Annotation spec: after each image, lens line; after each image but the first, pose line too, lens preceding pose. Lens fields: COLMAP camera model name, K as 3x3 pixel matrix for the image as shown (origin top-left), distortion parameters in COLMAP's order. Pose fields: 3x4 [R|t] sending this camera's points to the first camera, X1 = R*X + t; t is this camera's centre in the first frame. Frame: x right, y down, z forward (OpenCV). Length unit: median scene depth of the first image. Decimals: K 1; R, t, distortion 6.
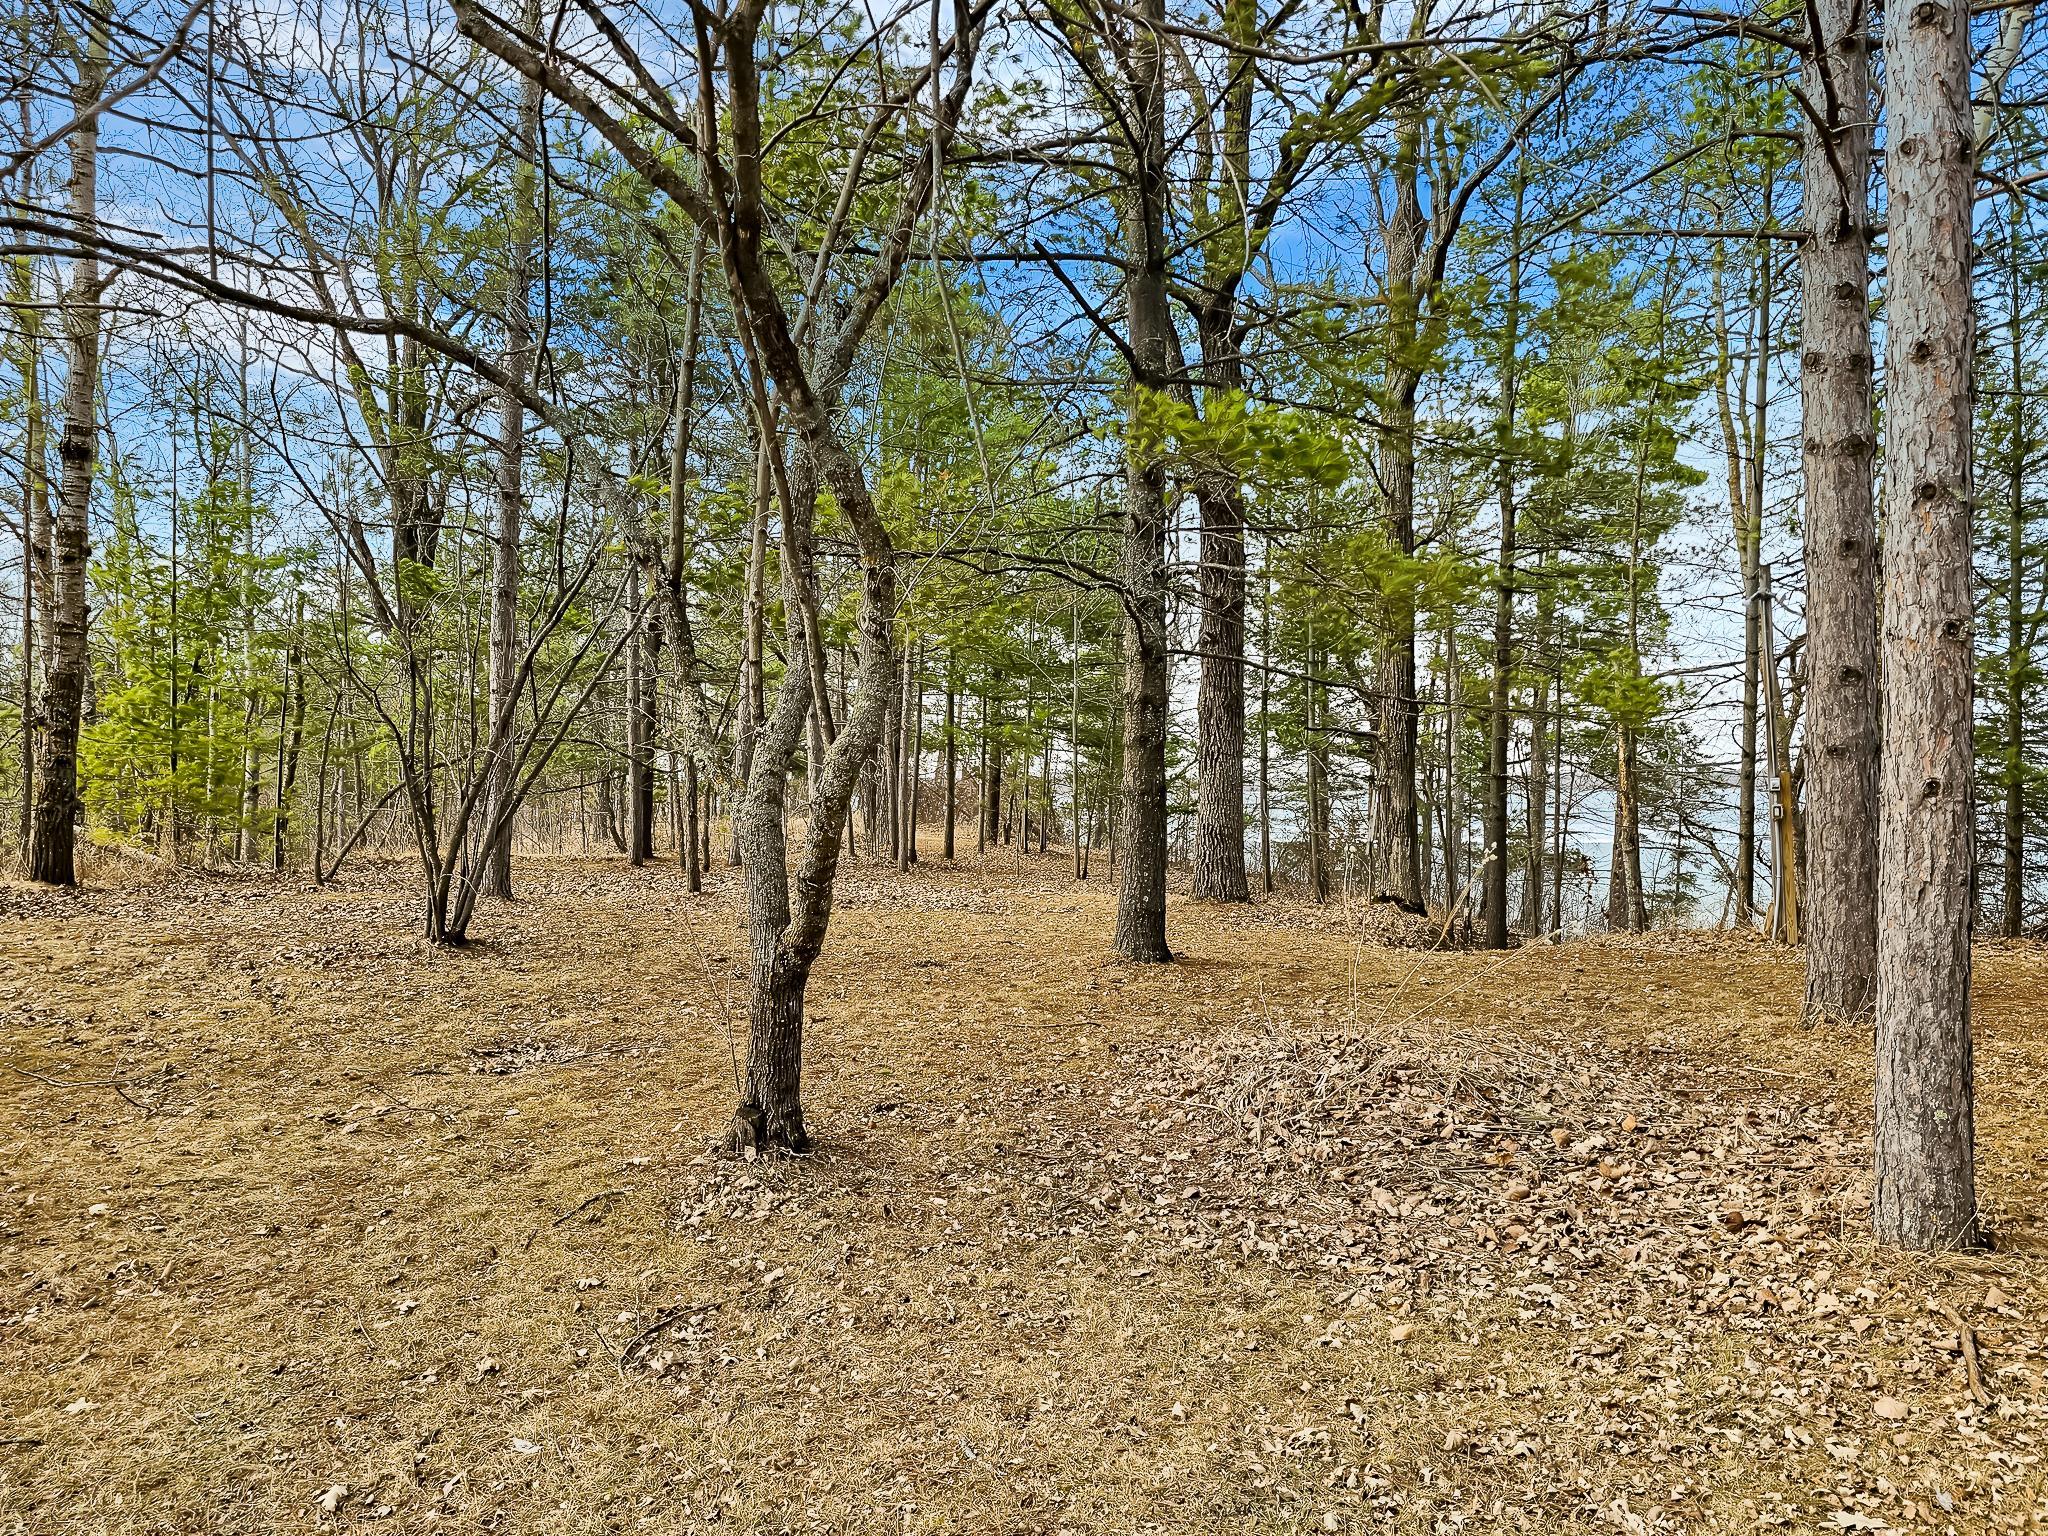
lens RADIAL K [[1524.1, 0, 1024.0], [0, 1524.1, 768.0], [0, 0, 1]] dist [0.000956, 0.000620]
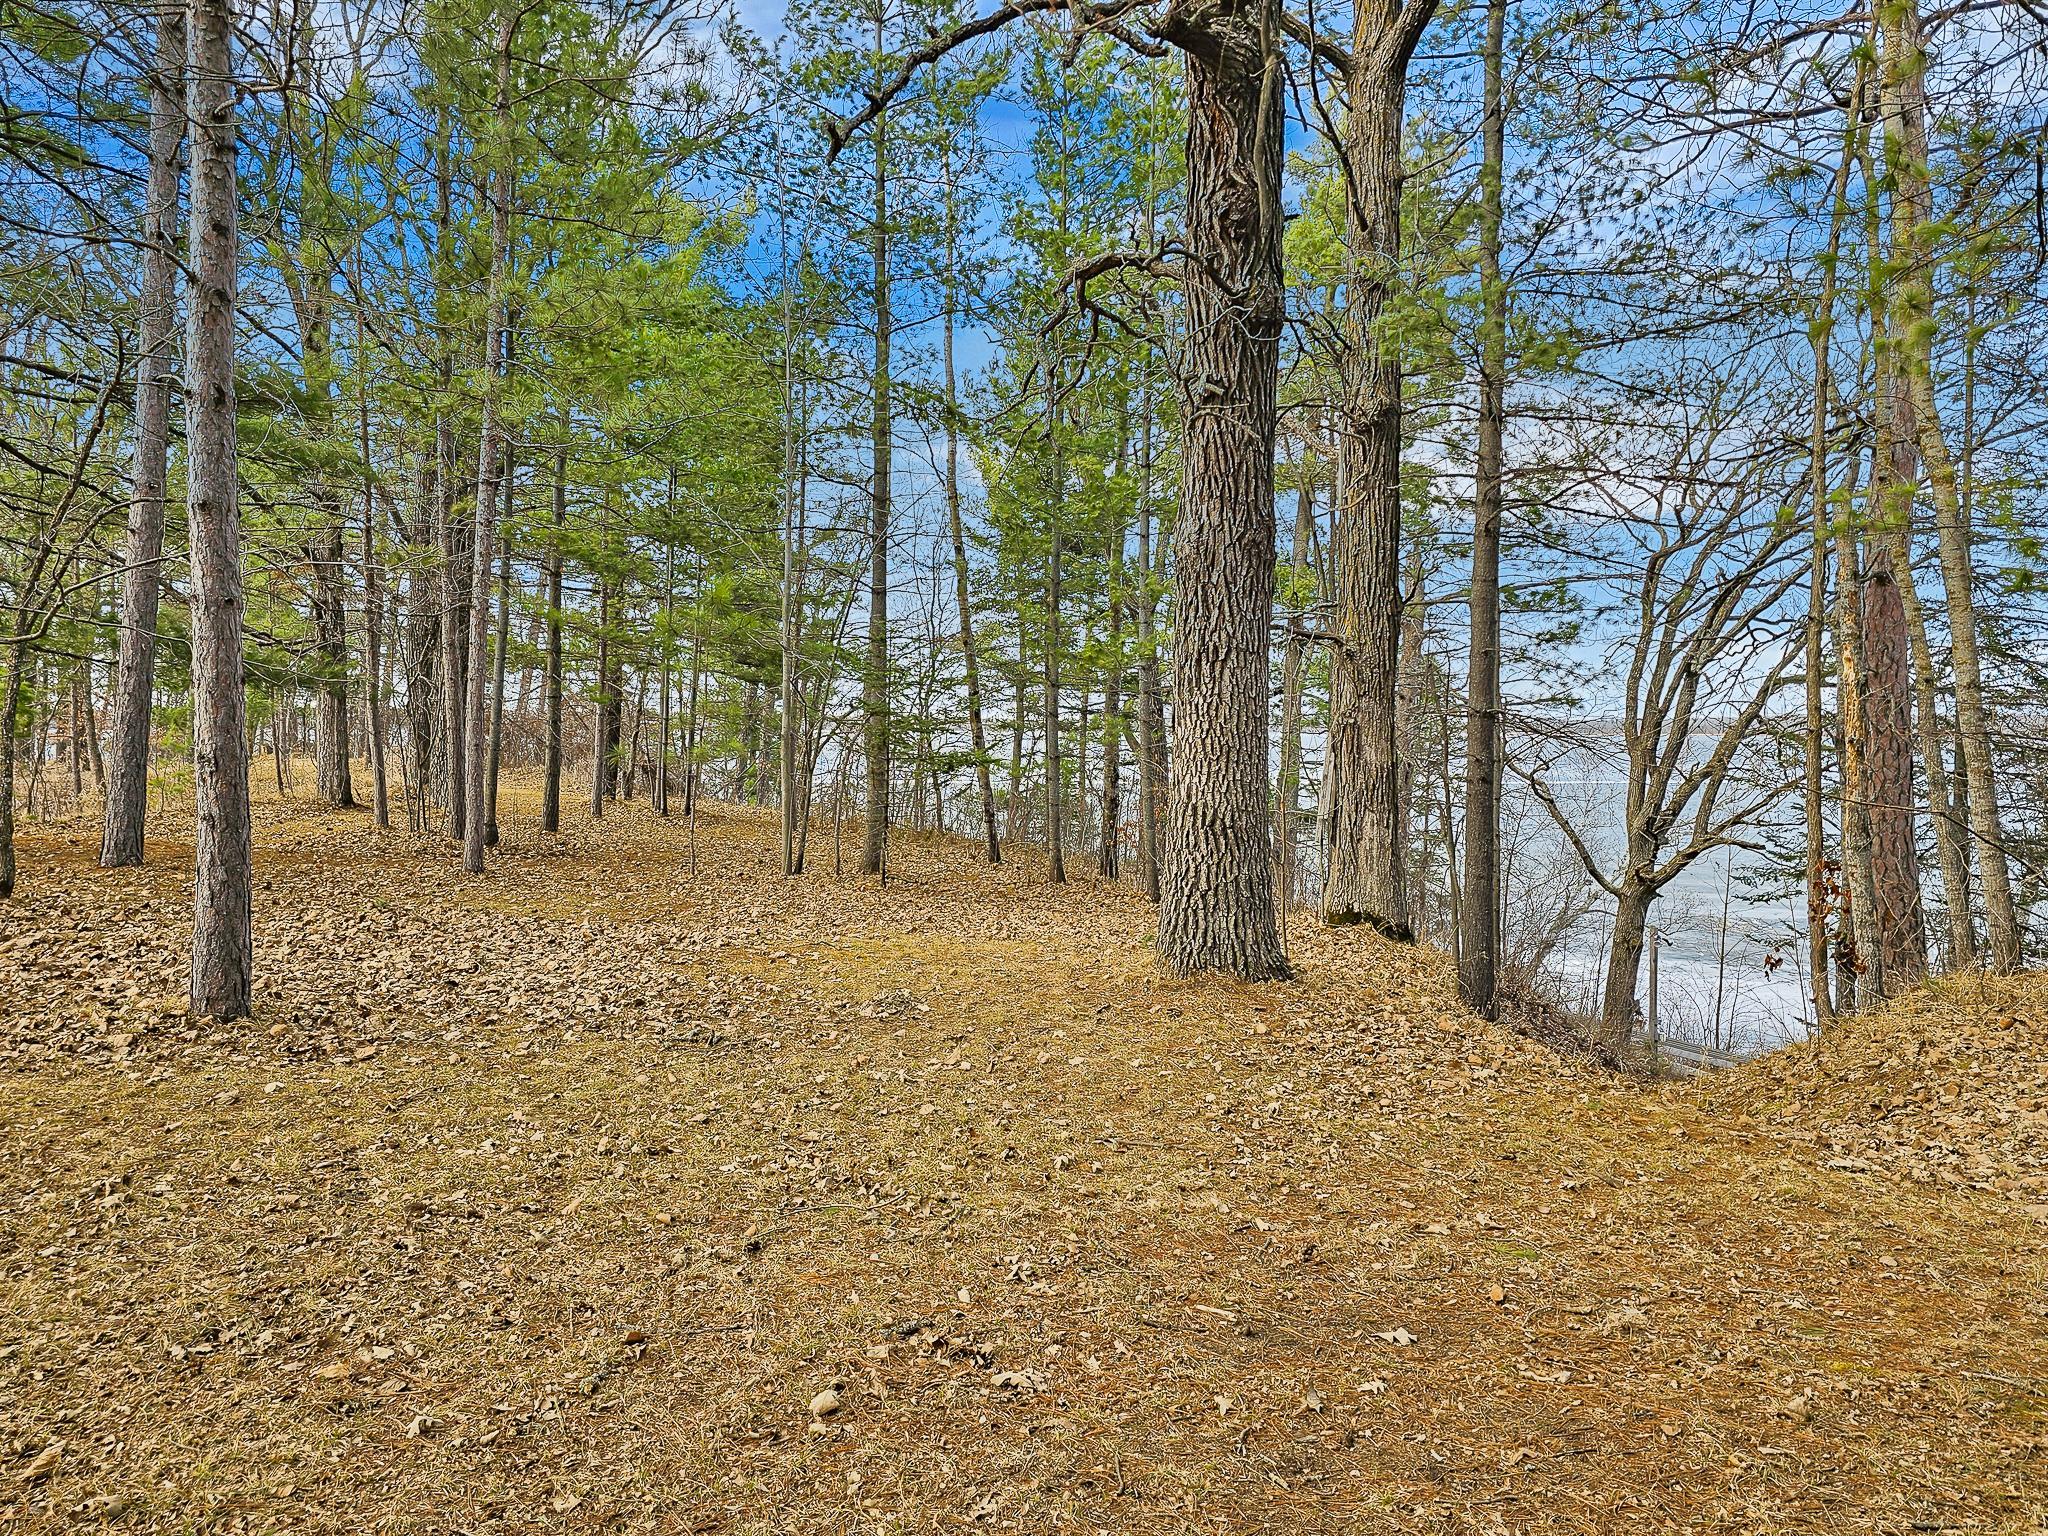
lens RADIAL K [[1331.8, 0, 1024.0], [0, 1331.8, 768.0], [0, 0, 1]] dist [-0.000194, 0.000825]
pose [[0.952941, 0.004558, 0.303121, -0.034679], [-0.017475, 0.999050, 0.039916, 0.008473], [-0.302651, -0.043335, 0.952116, 0.469231]]
